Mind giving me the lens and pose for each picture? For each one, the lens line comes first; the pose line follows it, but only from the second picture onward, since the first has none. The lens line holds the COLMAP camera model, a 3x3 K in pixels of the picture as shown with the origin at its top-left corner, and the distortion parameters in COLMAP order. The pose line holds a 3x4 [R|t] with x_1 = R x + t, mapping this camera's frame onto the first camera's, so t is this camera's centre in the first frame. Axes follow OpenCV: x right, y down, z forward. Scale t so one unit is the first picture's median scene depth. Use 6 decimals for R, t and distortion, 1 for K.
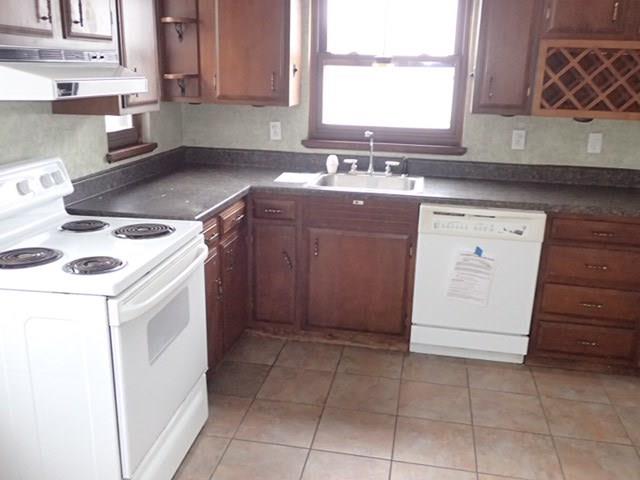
lens RADIAL K [[602.0, 0, 321.9], [0, 602.0, 237.6], [0, 0, 1]] dist [0.011122, 0.000000]
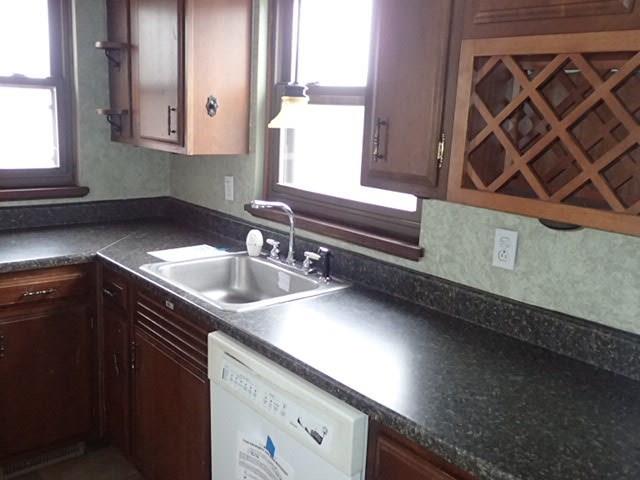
lens RADIAL K [[602.0, 0, 322.1], [0, 602.0, 243.6], [0, 0, 1]] dist [0.011122, 0.000000]
pose [[0.783215, 0.147447, -0.604015, 0.563911], [-0.197227, 0.980220, -0.016457, -0.143409], [0.589640, 0.132017, 0.796803, 0.574125]]
